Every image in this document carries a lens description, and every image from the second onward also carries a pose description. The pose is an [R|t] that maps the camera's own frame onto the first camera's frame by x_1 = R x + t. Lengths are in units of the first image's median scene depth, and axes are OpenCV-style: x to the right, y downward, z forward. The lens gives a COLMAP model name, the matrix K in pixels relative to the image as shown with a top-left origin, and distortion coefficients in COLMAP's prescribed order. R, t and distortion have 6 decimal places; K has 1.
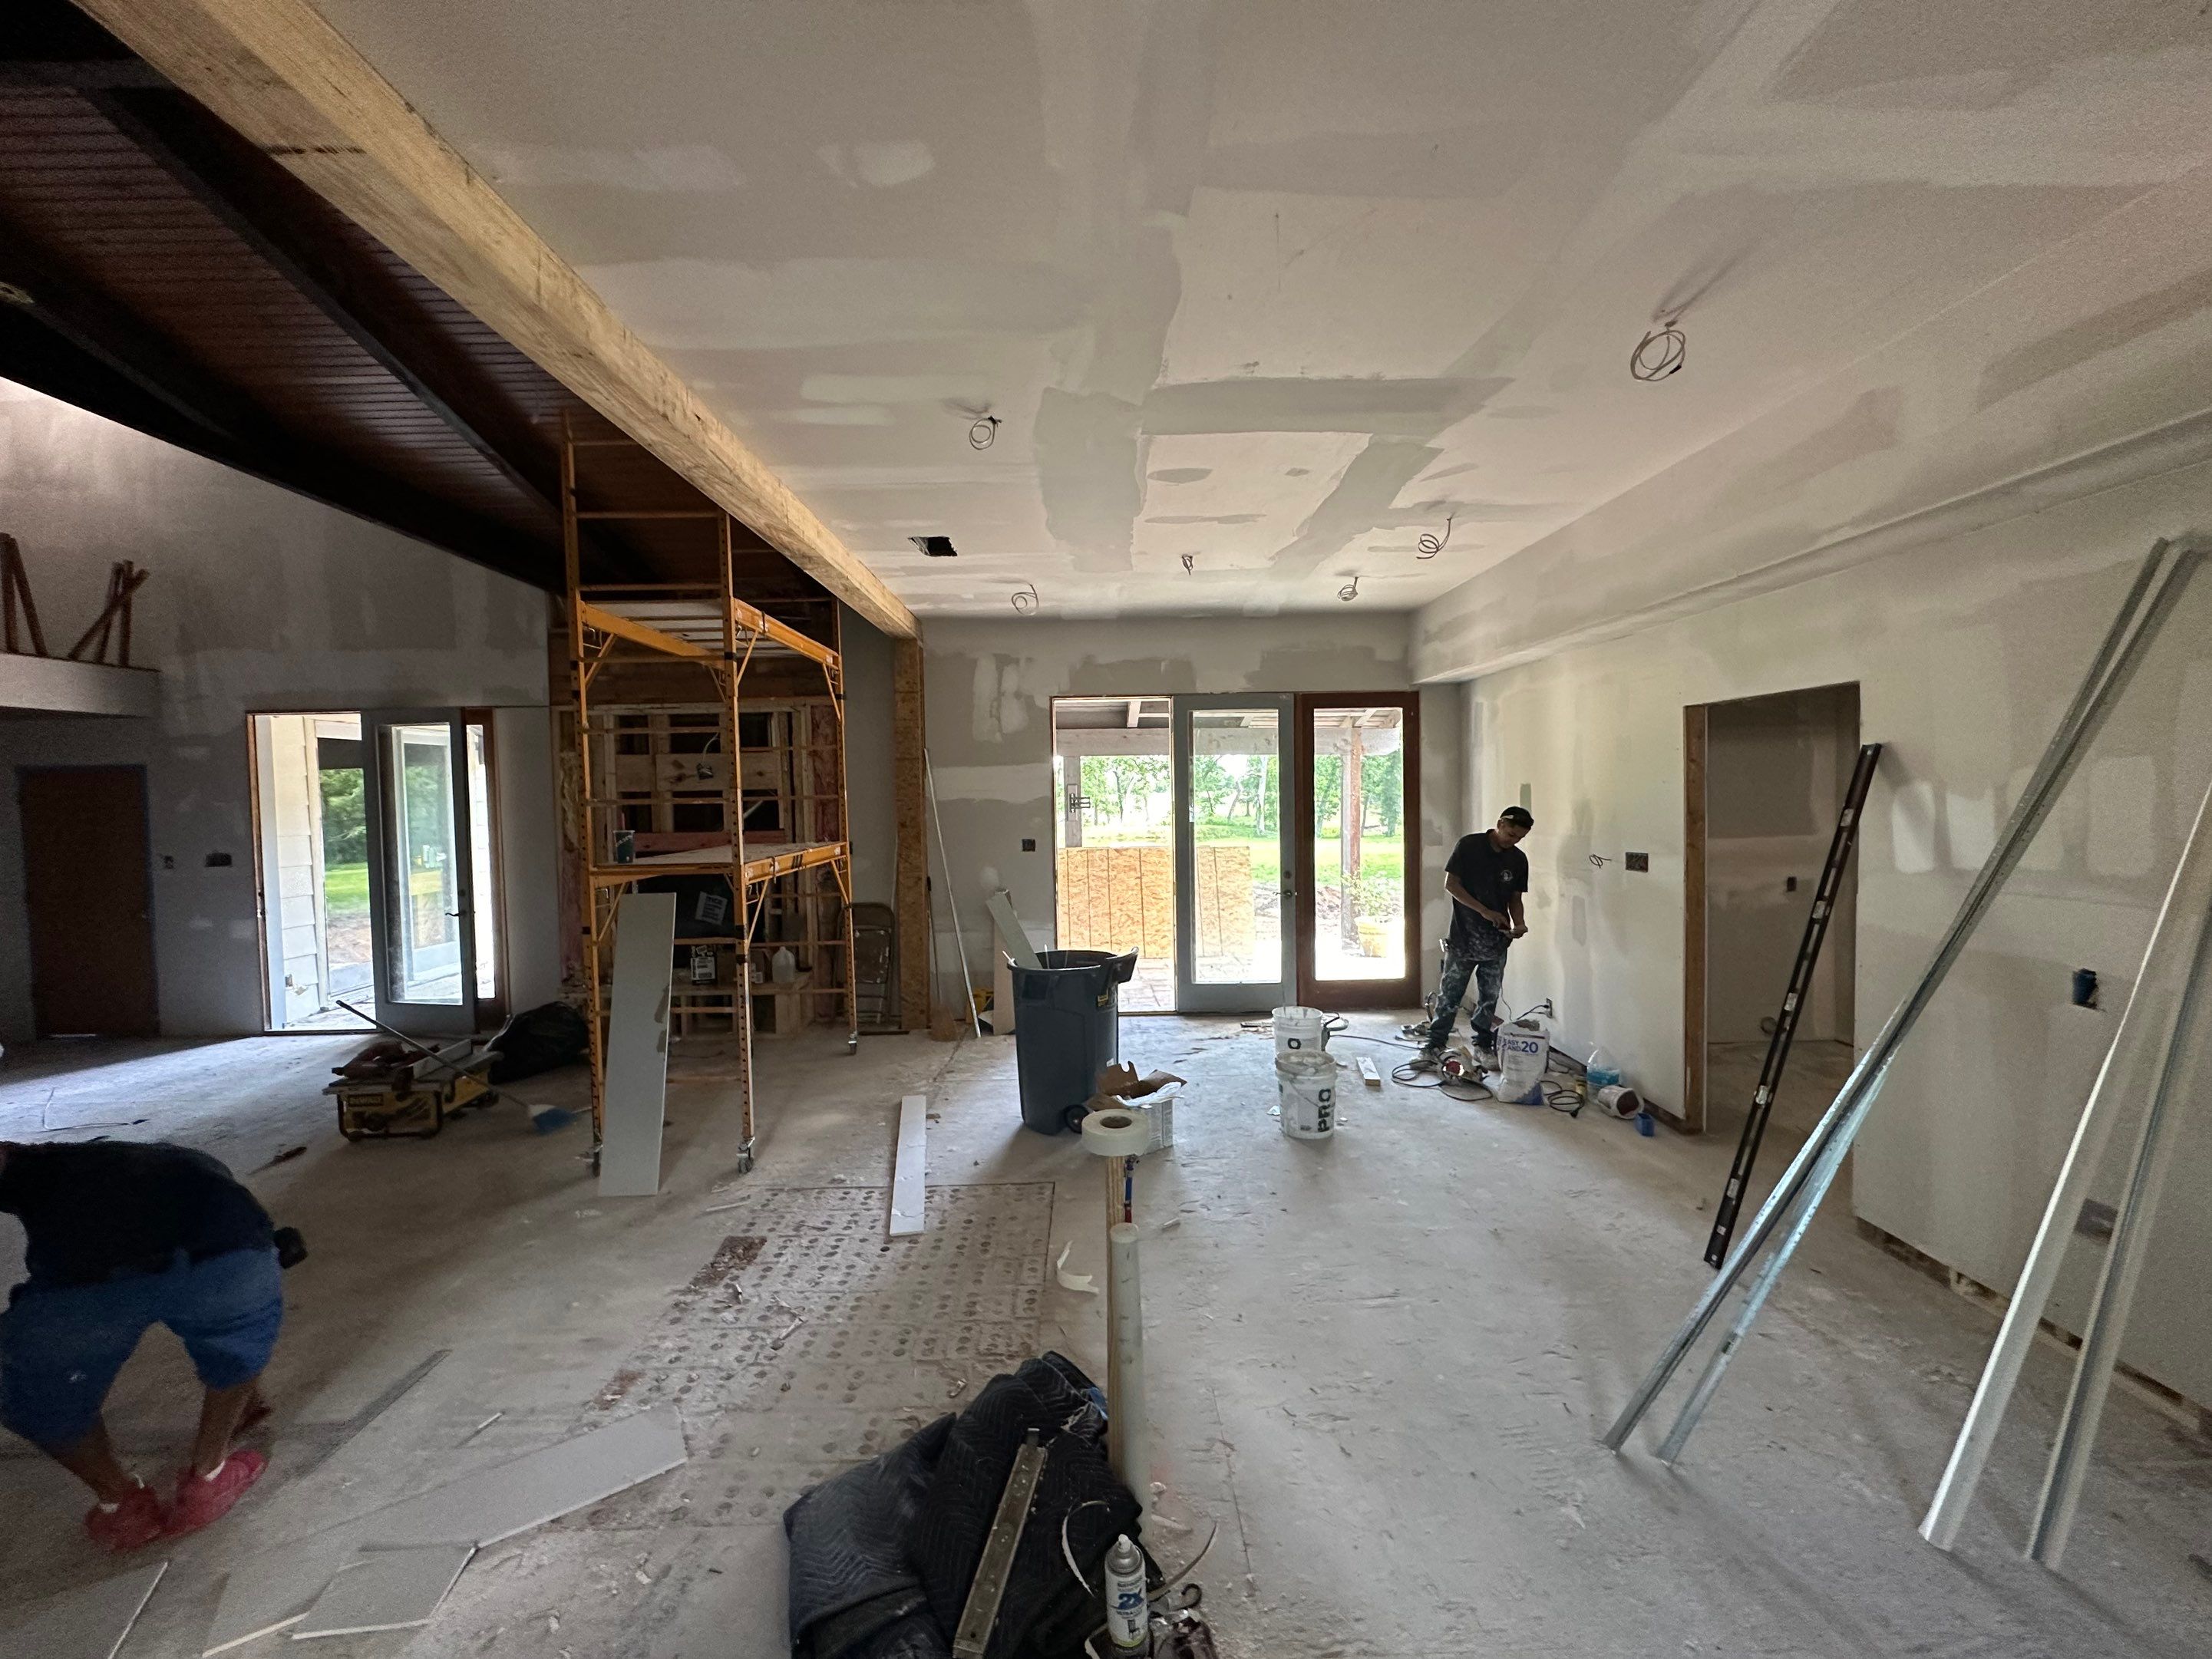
lens RADIAL K [[880.5, 0, 1106.0], [0, 880.5, 829.5], [0, 0, 1]] dist [-0.000040, -0.001172]
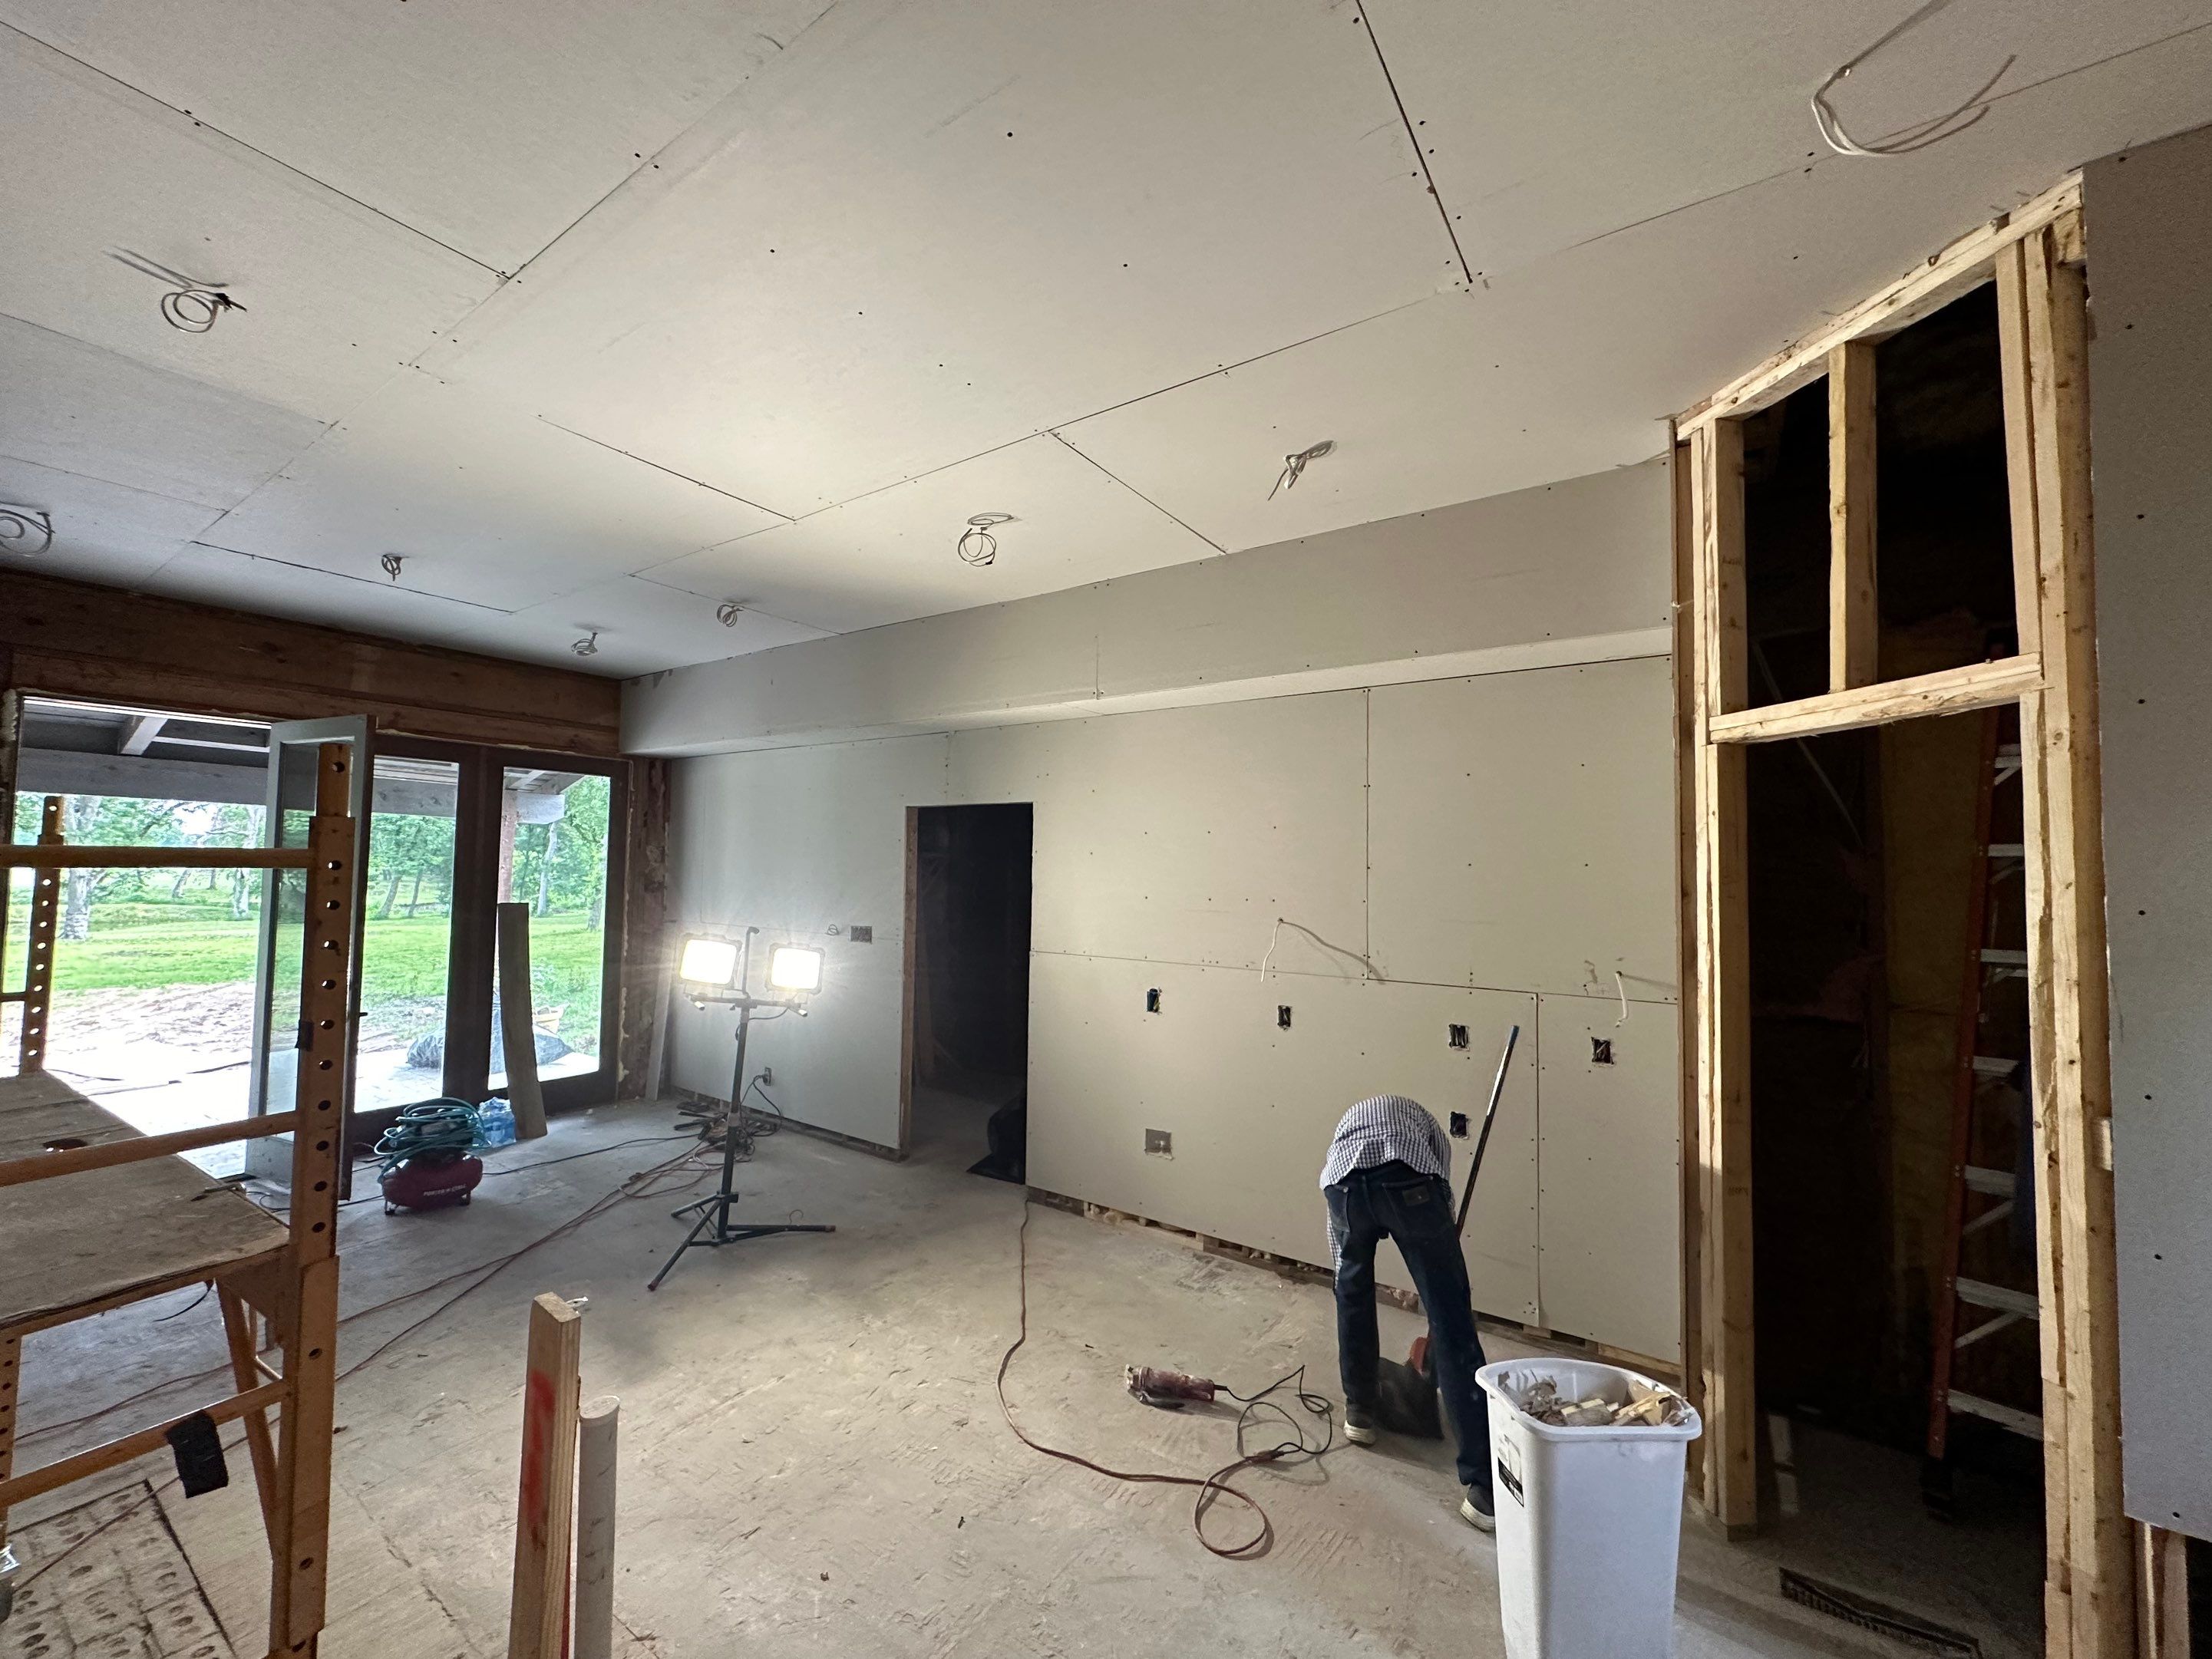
lens RADIAL K [[880.5, 0, 1106.0], [0, 880.5, 829.5], [0, 0, 1]] dist [-0.000040, -0.001172]
pose [[0.568805, 0.063473, 0.820020, -0.217491], [0.007104, 0.996601, -0.082068, -0.003602], [-0.822442, 0.052506, 0.566421, 0.074381]]
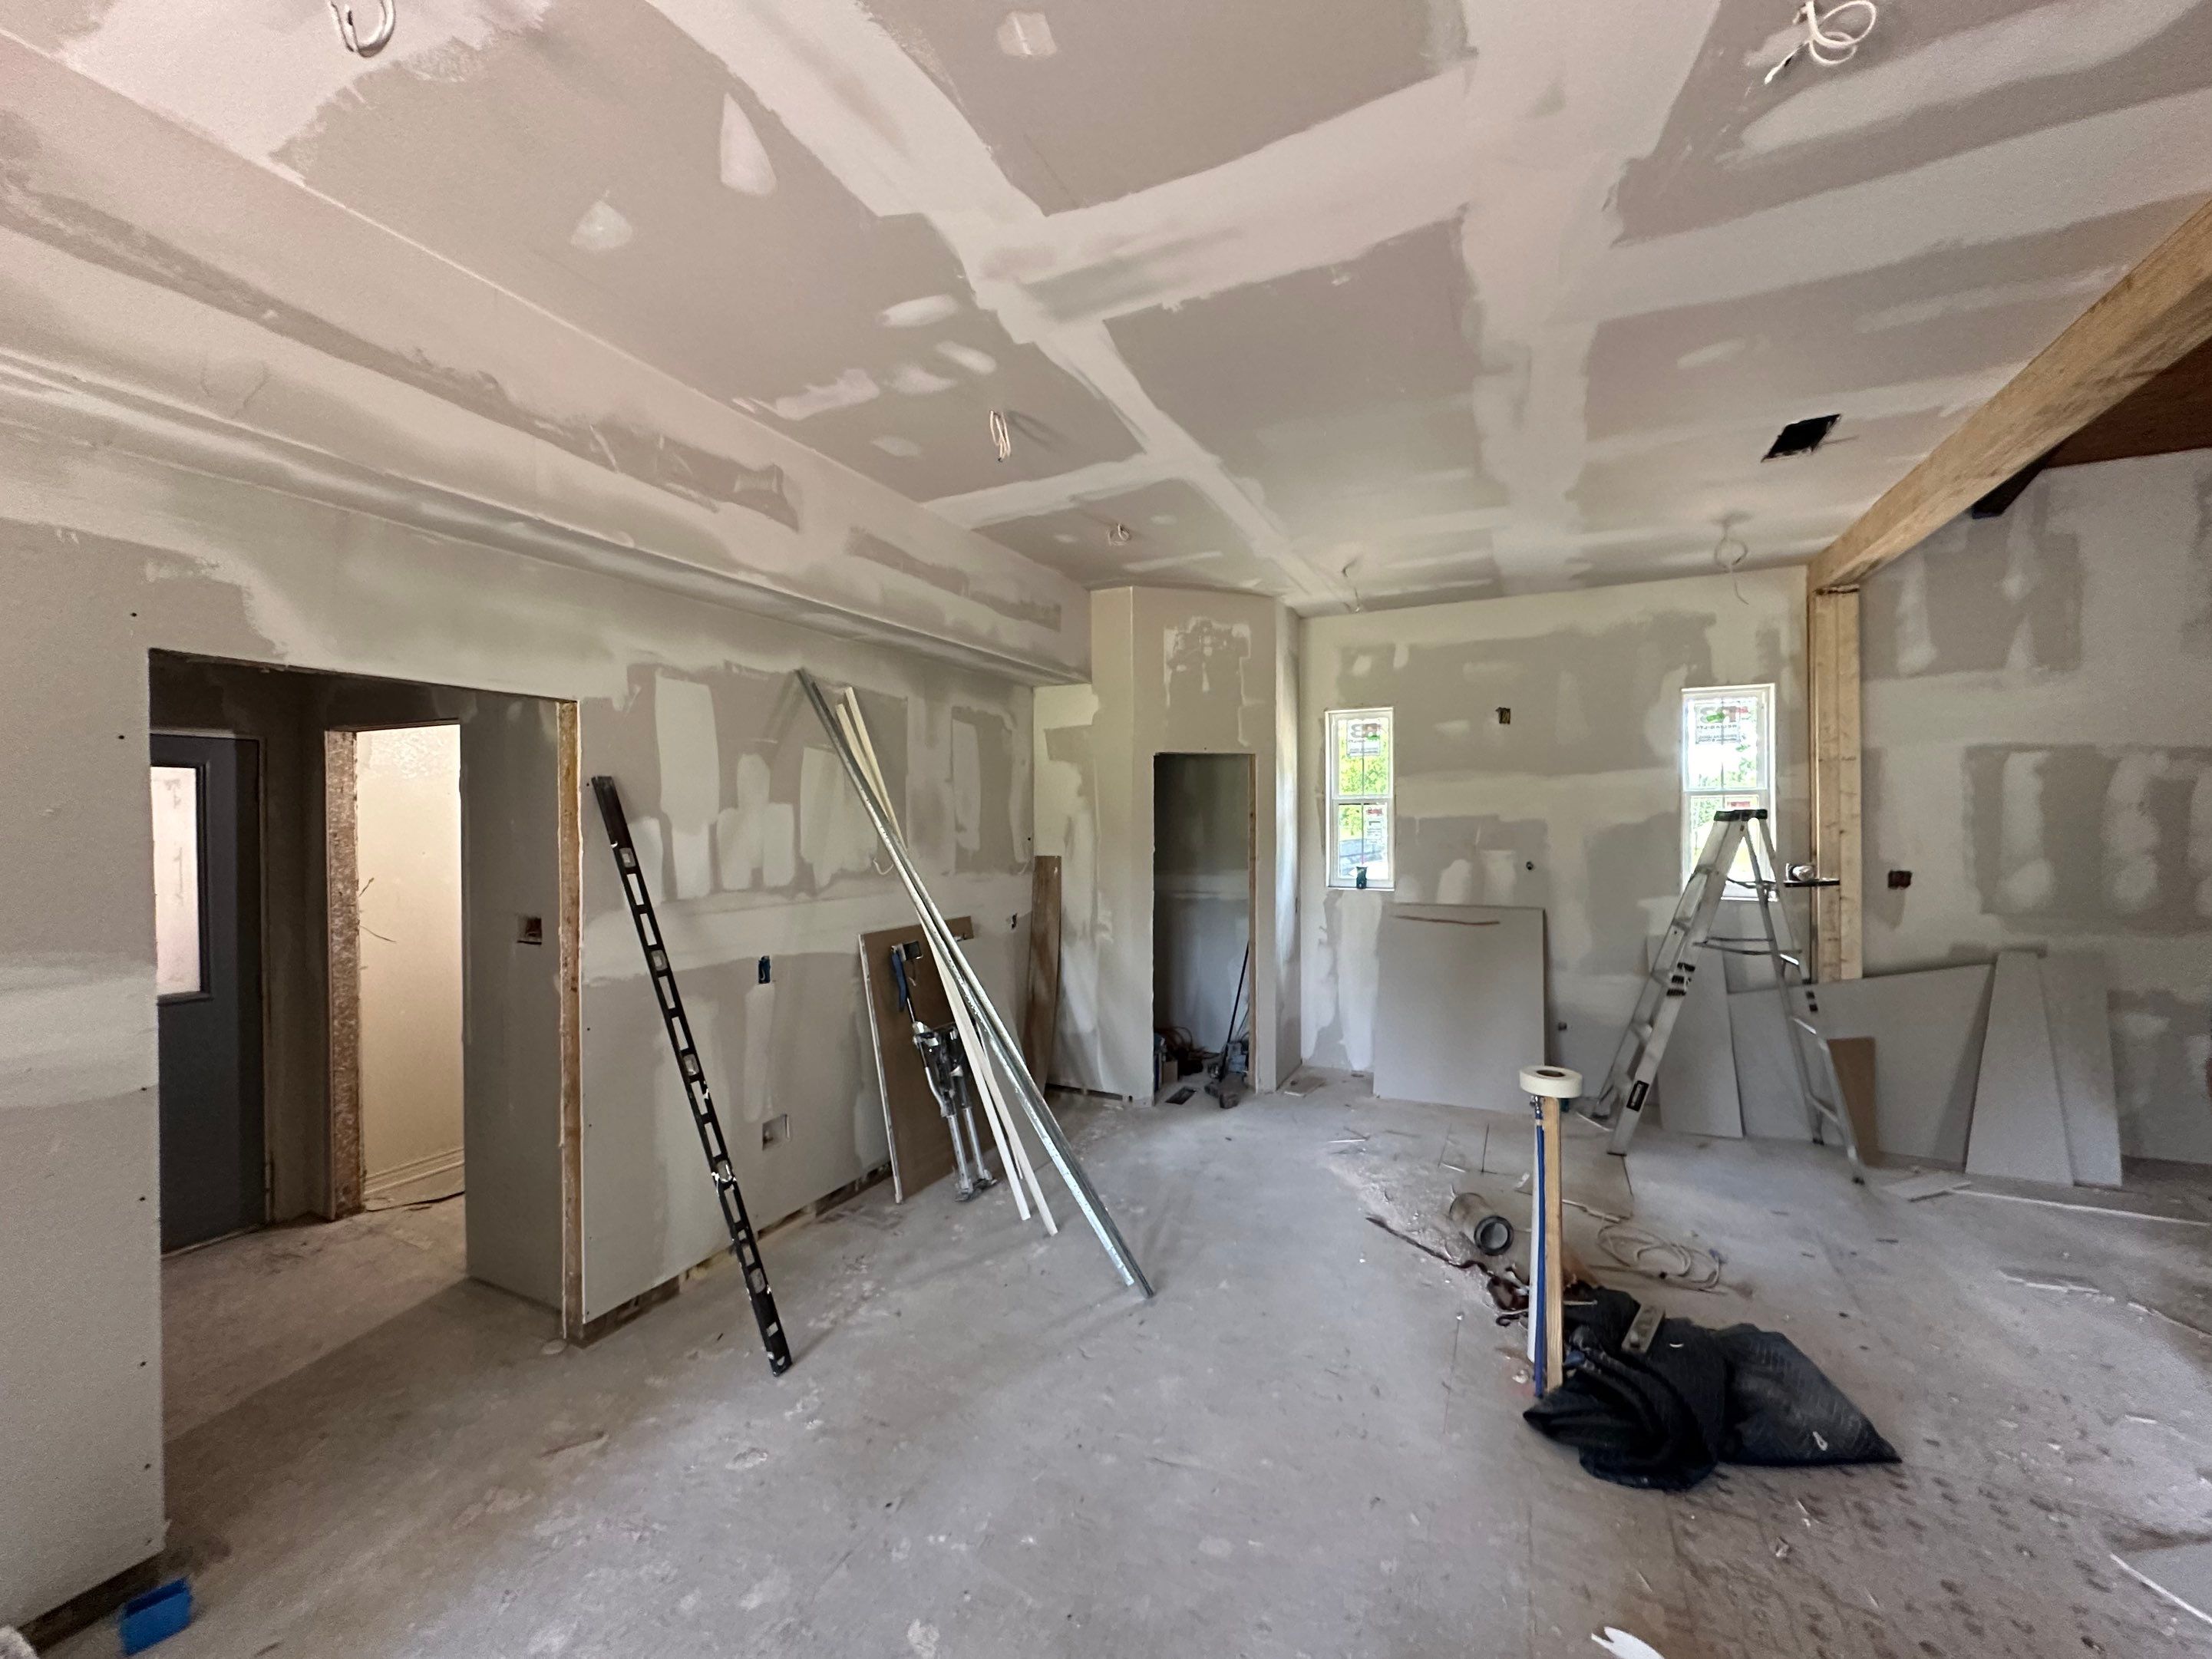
lens RADIAL K [[880.5, 0, 1106.0], [0, 880.5, 829.5], [0, 0, 1]] dist [-0.000040, -0.001172]
pose [[-0.891811, 0.029214, 0.451464, 0.000872], [0.048908, 0.998290, 0.032013, -0.038510], [-0.449757, 0.050630, -0.891715, 1.326647]]
